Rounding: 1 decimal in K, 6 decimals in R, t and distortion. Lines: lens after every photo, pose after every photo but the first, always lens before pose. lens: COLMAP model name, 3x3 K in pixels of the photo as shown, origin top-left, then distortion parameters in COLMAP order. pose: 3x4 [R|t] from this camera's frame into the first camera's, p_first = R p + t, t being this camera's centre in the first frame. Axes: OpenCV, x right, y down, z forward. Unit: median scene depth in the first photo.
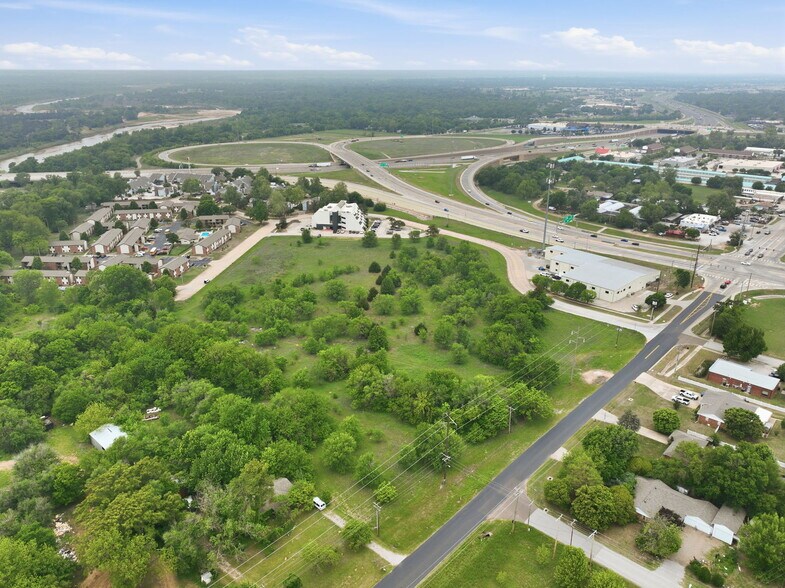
lens RADIAL K [[595.5, 0, 396.3], [0, 595.5, 292.1], [0, 0, 1]] dist [0.000833, 0.011036]
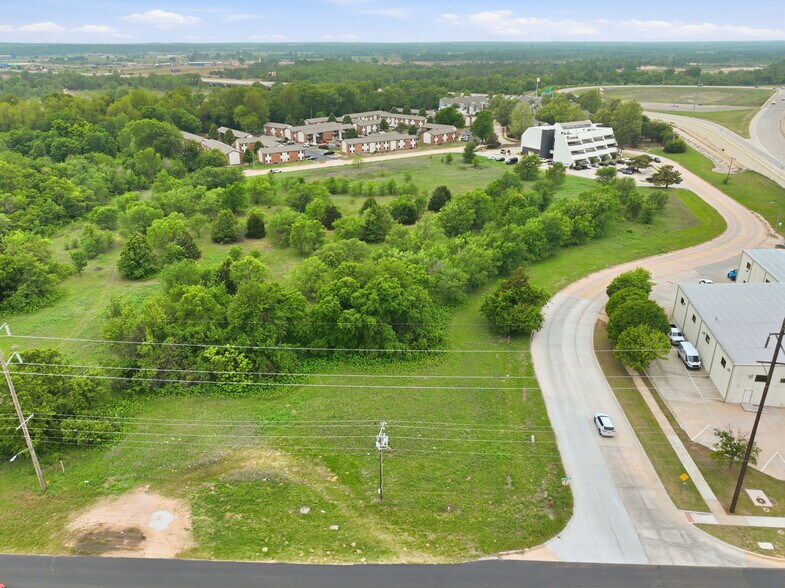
lens RADIAL K [[595.5, 0, 395.9], [0, 595.5, 298.4], [0, 0, 1]] dist [0.000833, 0.011036]
pose [[0.627461, 0.301448, -0.717929, 0.352361], [-0.269451, 0.949115, 0.163023, -0.026586], [0.730540, 0.091156, 0.676758, 0.527968]]
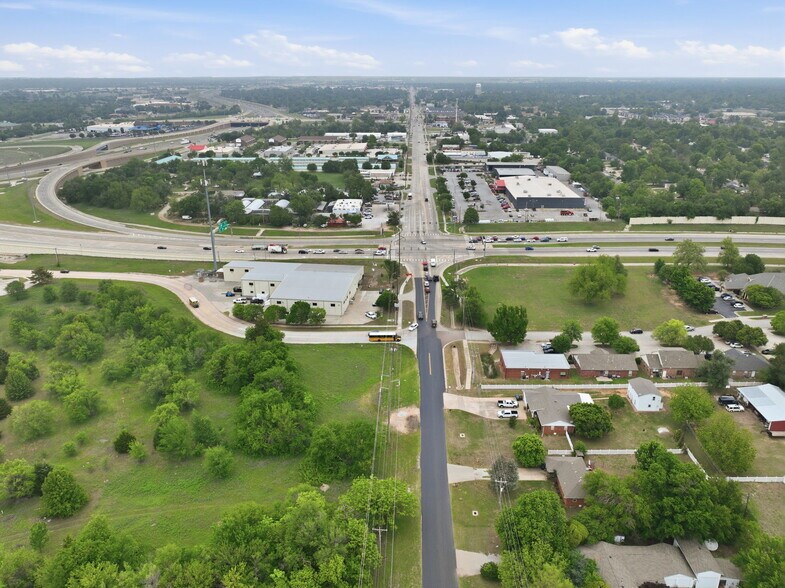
lens RADIAL K [[595.5, 0, 397.3], [0, 595.5, 289.7], [0, 0, 1]] dist [0.000833, 0.011036]
pose [[0.752853, -0.231684, 0.616064, -0.062048], [0.235689, 0.968827, 0.076326, -0.048131], [-0.614543, 0.087737, 0.783989, 0.232661]]
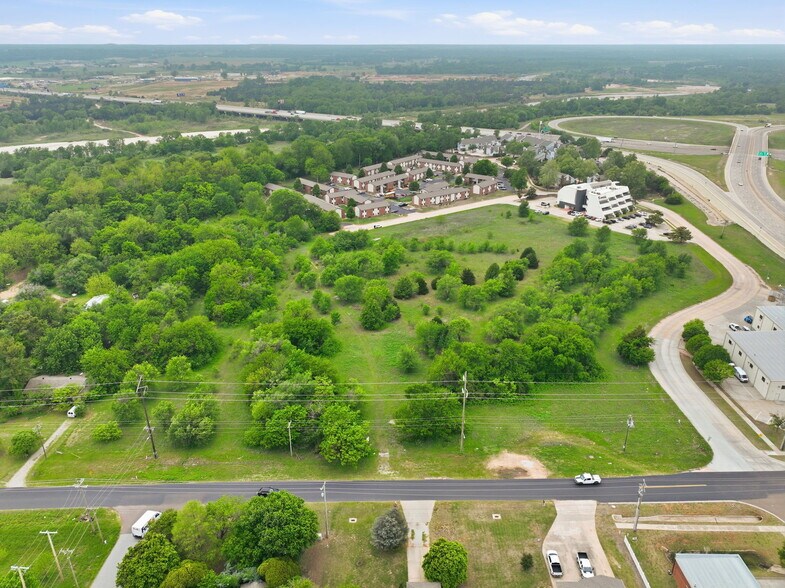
lens RADIAL K [[595.5, 0, 395.2], [0, 595.5, 294.0], [0, 0, 1]] dist [0.000833, 0.011036]
pose [[0.678392, 0.283433, -0.677827, 0.371138], [-0.259640, 0.955547, 0.139704, -0.051136], [0.687292, 0.081217, 0.721826, 0.265009]]
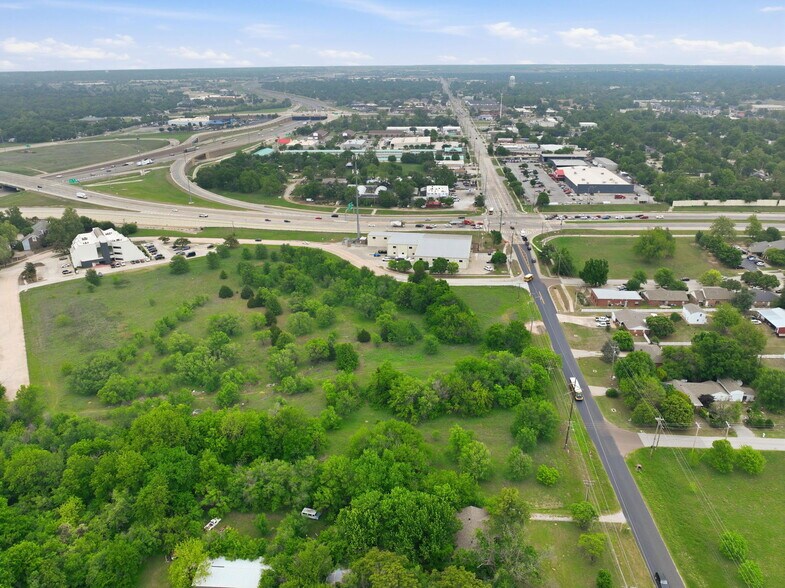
lens RADIAL K [[595.5, 0, 394.8], [0, 595.5, 293.5], [0, 0, 1]] dist [0.000833, 0.011036]
pose [[0.775522, -0.240033, 0.583909, -0.327601], [0.230843, 0.968669, 0.091605, -0.056708], [-0.587603, 0.063750, 0.806634, 0.125077]]
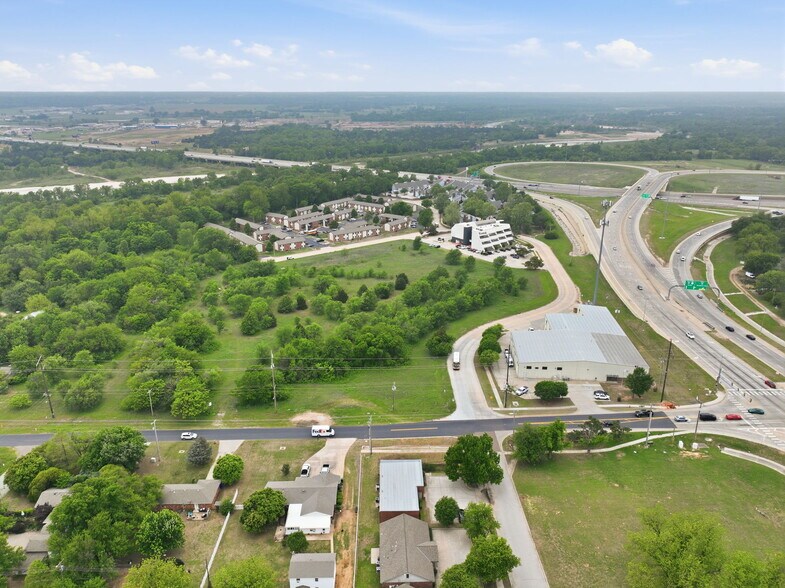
lens RADIAL K [[595.5, 0, 394.8], [0, 595.5, 291.7], [0, 0, 1]] dist [0.000833, 0.011036]
pose [[0.691945, 0.230799, -0.684064, 0.580976], [-0.255087, 0.964565, 0.067412, -0.077185], [0.675383, 0.127851, 0.726300, 0.251051]]
